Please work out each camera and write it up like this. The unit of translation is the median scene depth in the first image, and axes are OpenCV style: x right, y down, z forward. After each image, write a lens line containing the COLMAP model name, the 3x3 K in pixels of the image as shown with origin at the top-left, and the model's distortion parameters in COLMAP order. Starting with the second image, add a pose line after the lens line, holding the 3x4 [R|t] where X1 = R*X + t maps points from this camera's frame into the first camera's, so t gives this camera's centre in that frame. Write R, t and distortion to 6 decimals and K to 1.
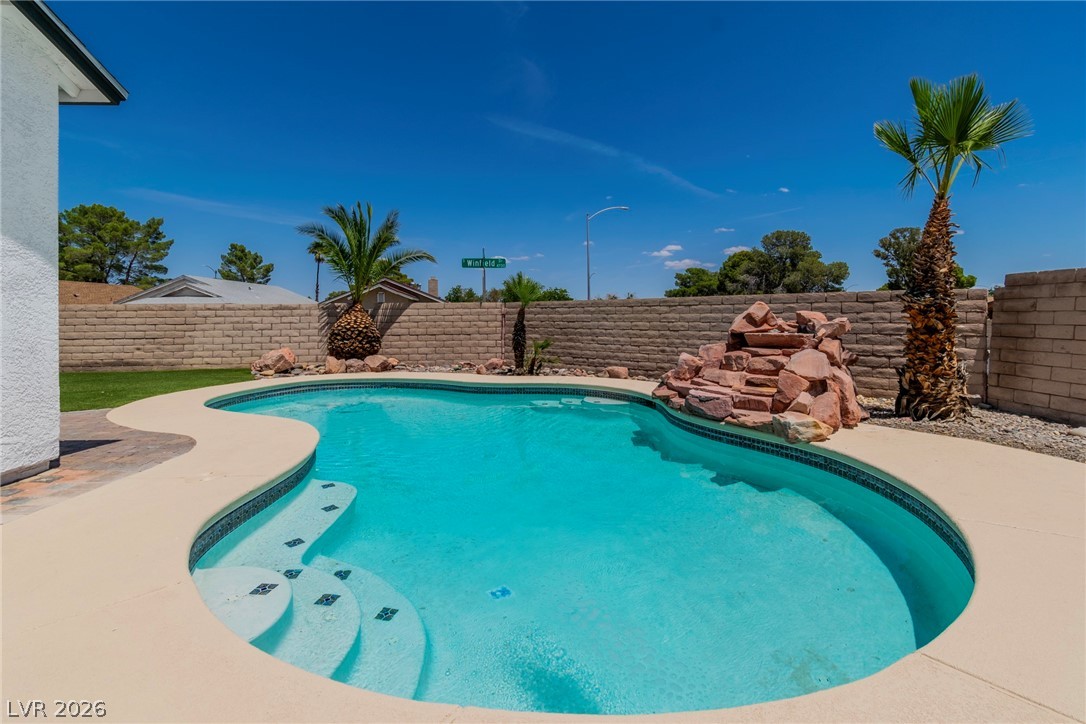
lens RADIAL K [[511.4, 0, 562.6], [0, 511.4, 313.1], [0, 0, 1]] dist [0.002824, -0.001019]
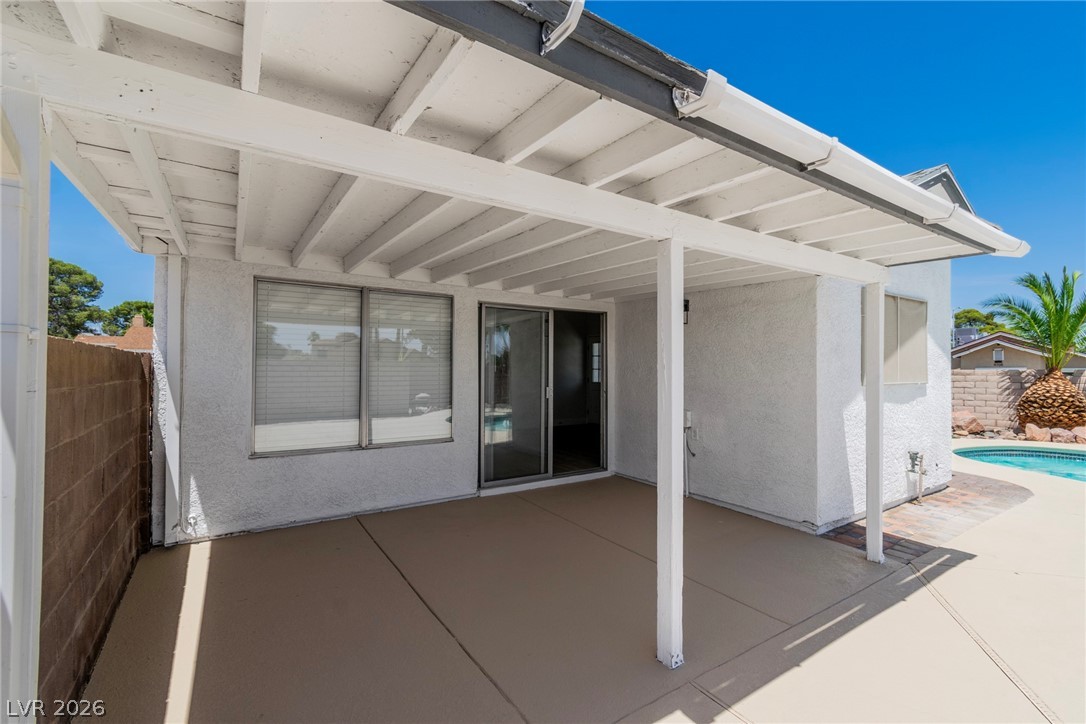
lens RADIAL K [[478.0, 0, 548.0], [0, 478.0, 363.1], [0, 0, 1]] dist [0.003088, -0.000447]
pose [[0.512720, -0.003411, -0.858549, -0.118445], [-0.003460, 0.999976, -0.006039, -0.024841], [0.858549, 0.006067, 0.512696, -0.293273]]
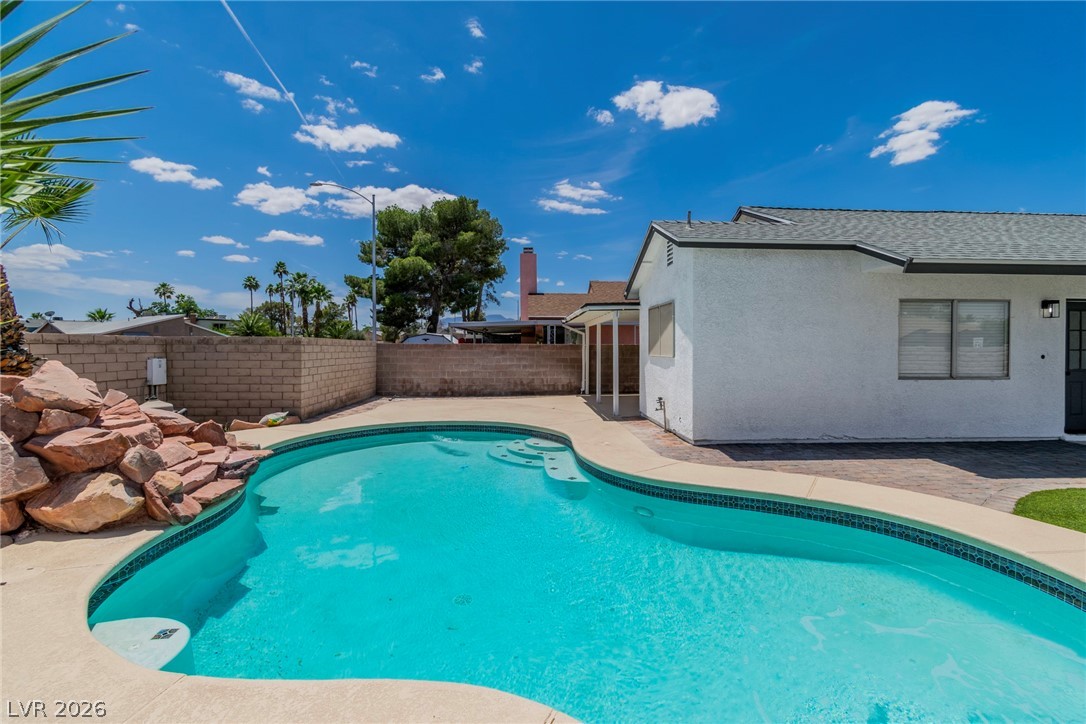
lens RADIAL K [[481.9, 0, 540.9], [0, 481.9, 343.5], [0, 0, 1]] dist [0.000811, 0.000053]
pose [[-0.999933, 0.002978, -0.011229, -0.132104], [0.003101, 0.999935, -0.010999, -0.022554], [0.011195, -0.011033, -0.999876, 0.969611]]
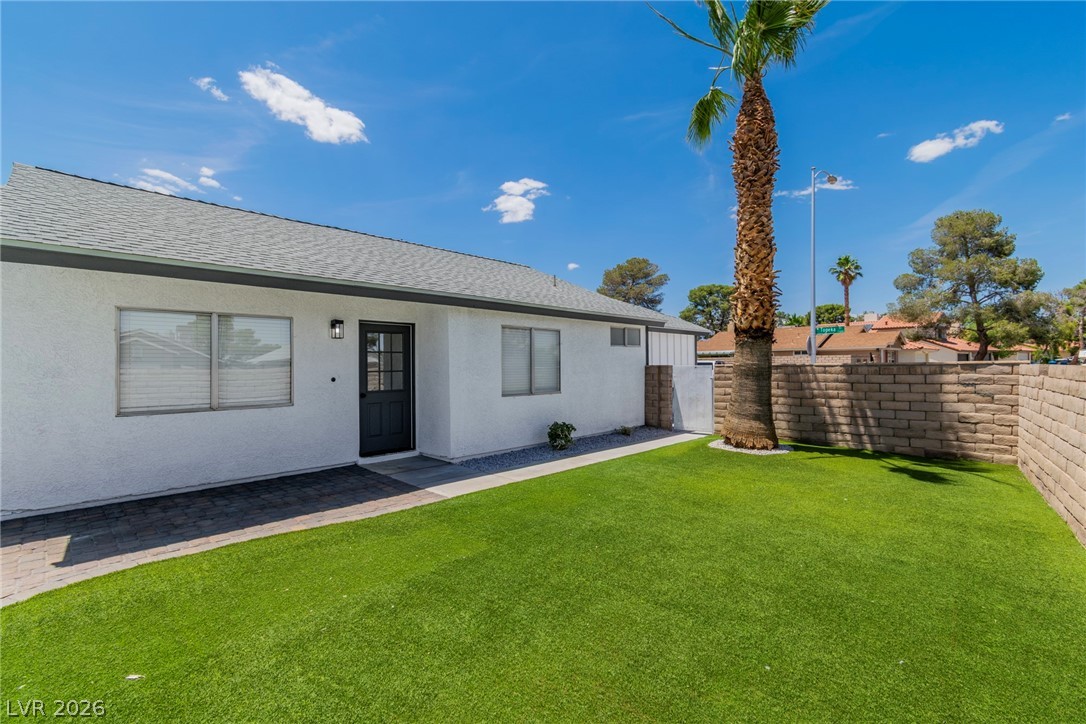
lens RADIAL K [[478.0, 0, 548.0], [0, 478.0, 363.1], [0, 0, 1]] dist [0.003088, -0.000447]
pose [[-0.723115, 0.007999, -0.690681, -0.601448], [0.016124, 0.999856, -0.005303, -0.023046], [0.690539, -0.014971, -0.723140, 0.957504]]
